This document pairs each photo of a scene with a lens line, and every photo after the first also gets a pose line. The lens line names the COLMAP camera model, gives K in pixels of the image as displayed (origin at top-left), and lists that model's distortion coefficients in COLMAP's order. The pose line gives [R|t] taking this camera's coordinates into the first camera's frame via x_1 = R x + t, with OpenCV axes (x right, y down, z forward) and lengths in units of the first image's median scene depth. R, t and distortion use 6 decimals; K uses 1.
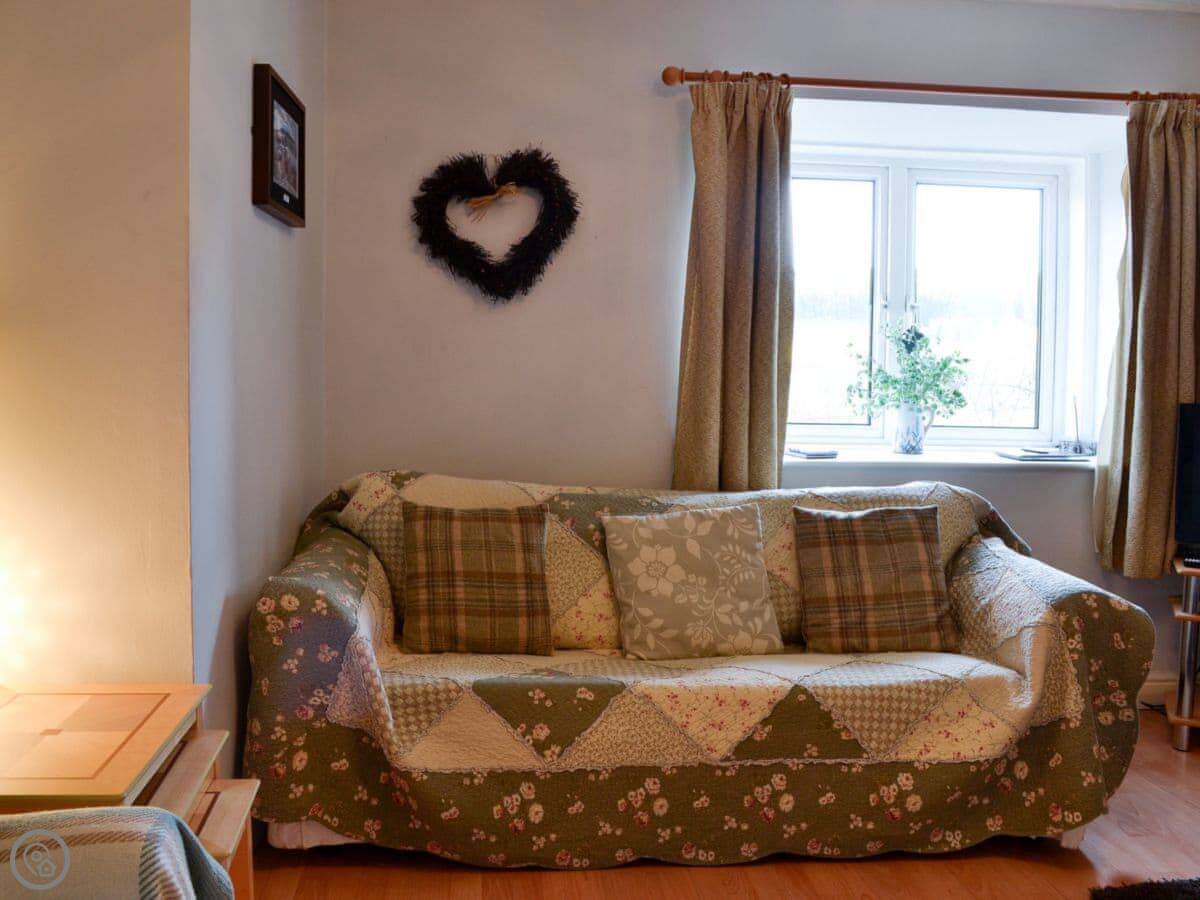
lens RADIAL K [[1157.3, 0, 600.0], [0, 1157.3, 450.0], [0, 0, 1]] dist [-0.019634, -0.007807]
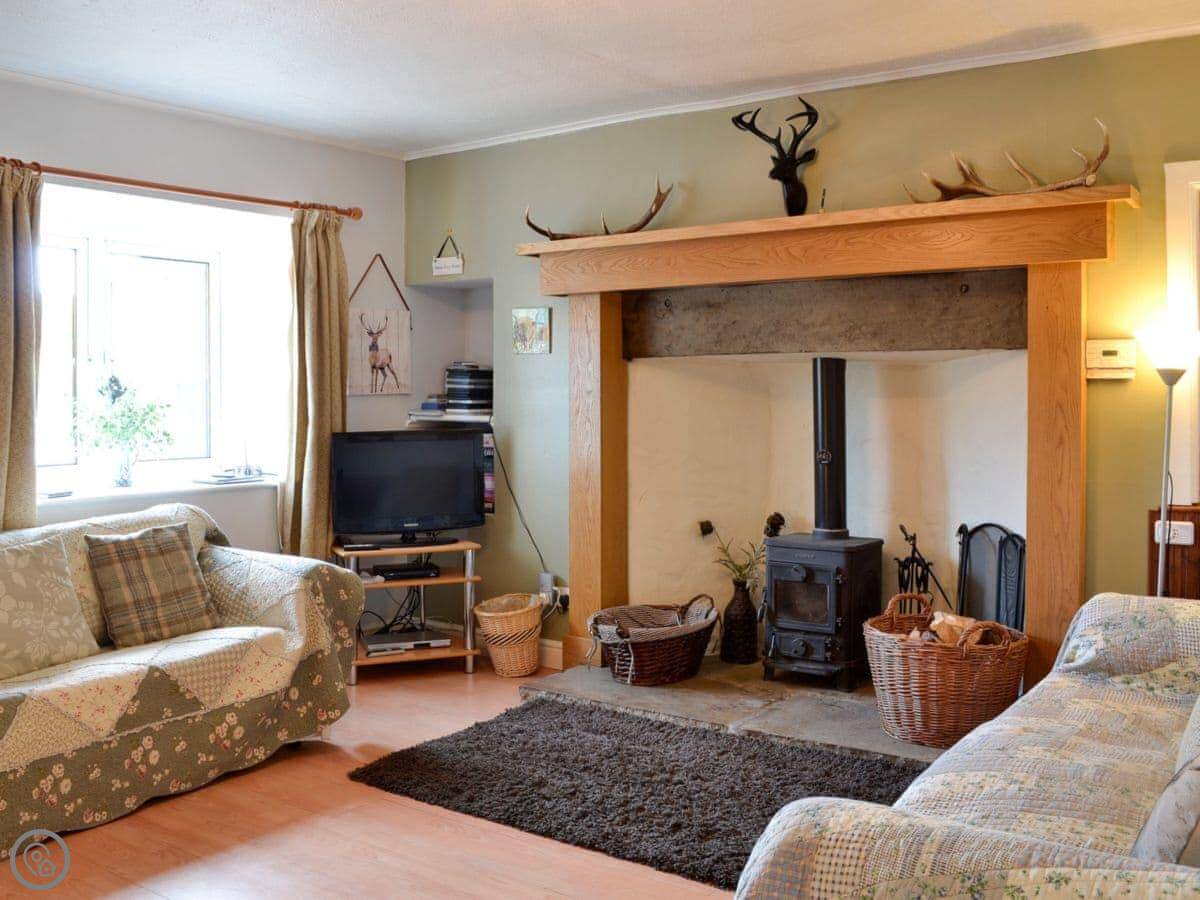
lens RADIAL K [[1157.3, 0, 600.0], [0, 1157.3, 450.0], [0, 0, 1]] dist [-0.019634, -0.007807]
pose [[0.597561, -0.058307, 0.799701, -0.549207], [0.079715, 0.996731, 0.013107, -0.015272], [-0.797851, 0.055916, 0.600255, -0.193538]]
